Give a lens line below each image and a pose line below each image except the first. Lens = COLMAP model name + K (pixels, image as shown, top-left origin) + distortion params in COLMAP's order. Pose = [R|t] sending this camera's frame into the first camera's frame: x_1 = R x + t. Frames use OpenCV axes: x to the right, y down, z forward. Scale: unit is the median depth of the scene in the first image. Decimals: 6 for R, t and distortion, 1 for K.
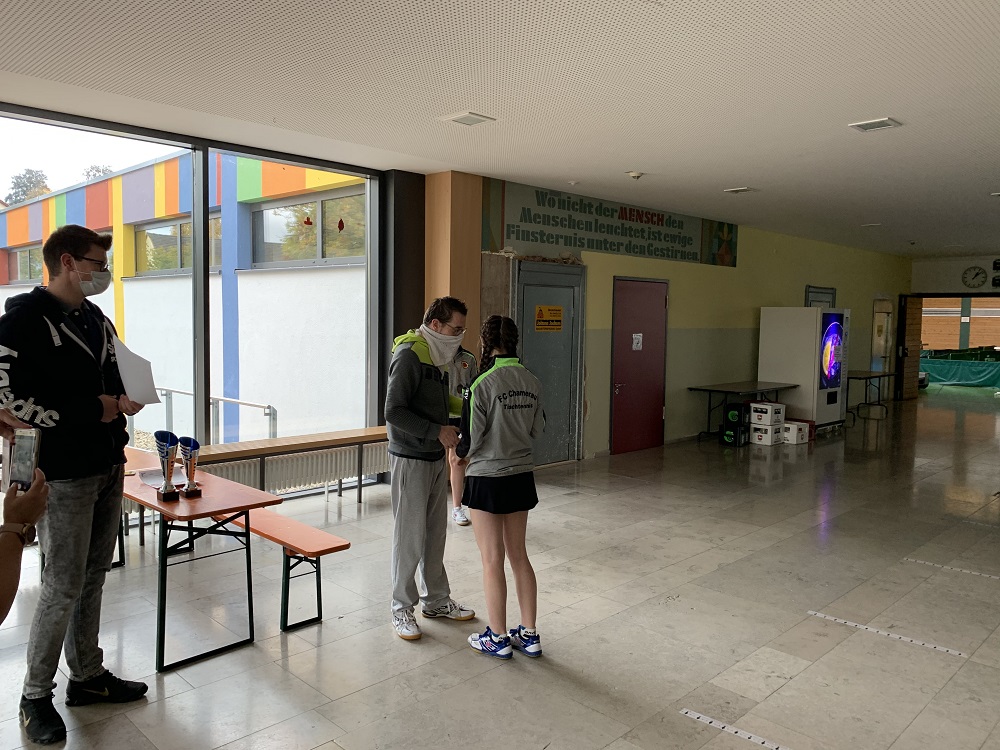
lens RADIAL K [[764.4, 0, 500.0], [0, 764.4, 375.0], [0, 0, 1]] dist [0.089699, -0.165041]
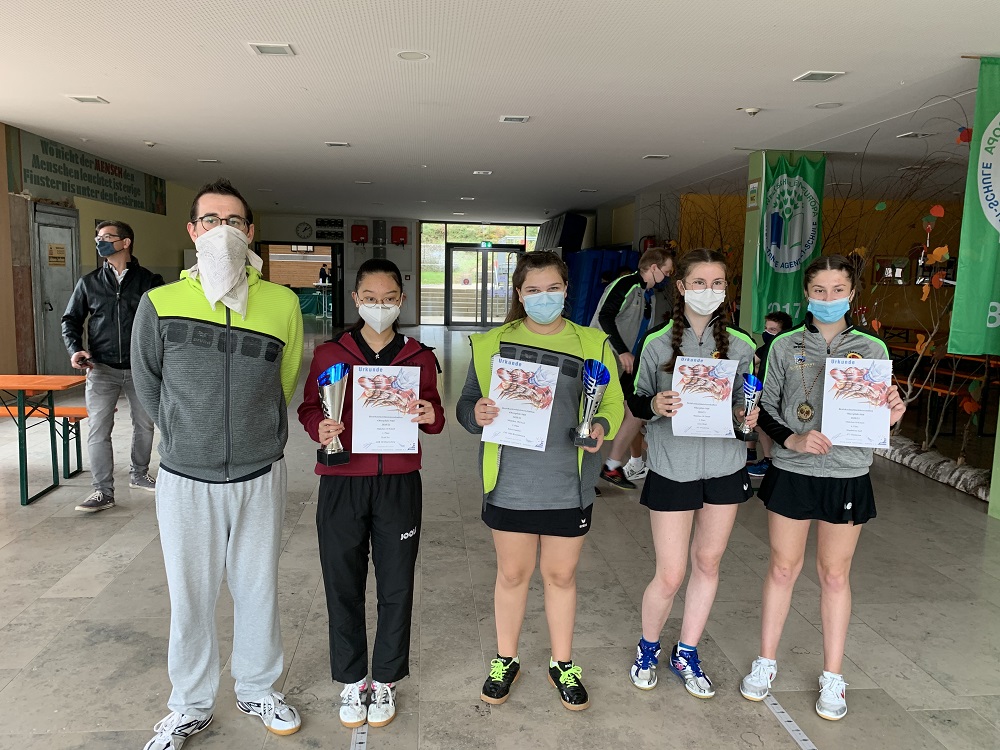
lens RADIAL K [[763.7, 0, 500.0], [0, 763.7, 375.0], [0, 0, 1]] dist [0.009264, 0.010469]
pose [[0.638200, -0.100399, 0.763296, -0.388471], [0.043158, 0.994567, 0.094735, 0.021926], [-0.768660, -0.027517, 0.639066, -0.224334]]
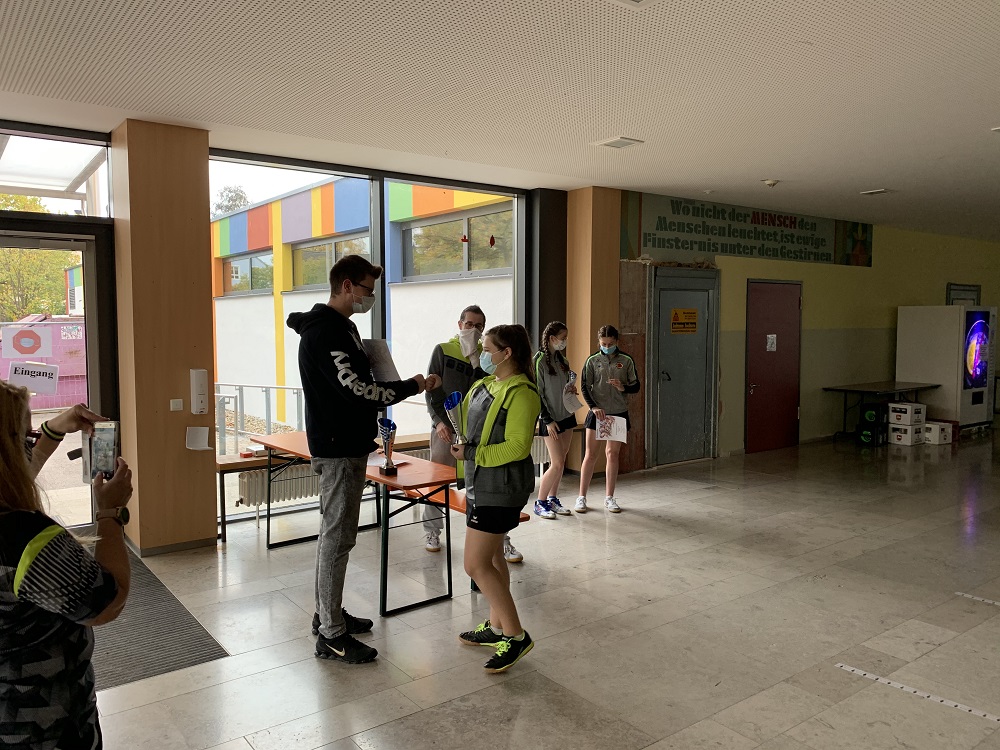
lens RADIAL K [[763.7, 0, 500.0], [0, 763.7, 375.0], [0, 0, 1]] dist [0.009264, 0.010469]
pose [[0.988711, -0.007461, -0.149652, -0.027830], [0.006514, 0.999956, -0.006816, 0.004712], [0.149696, 0.005765, 0.988715, -0.064332]]
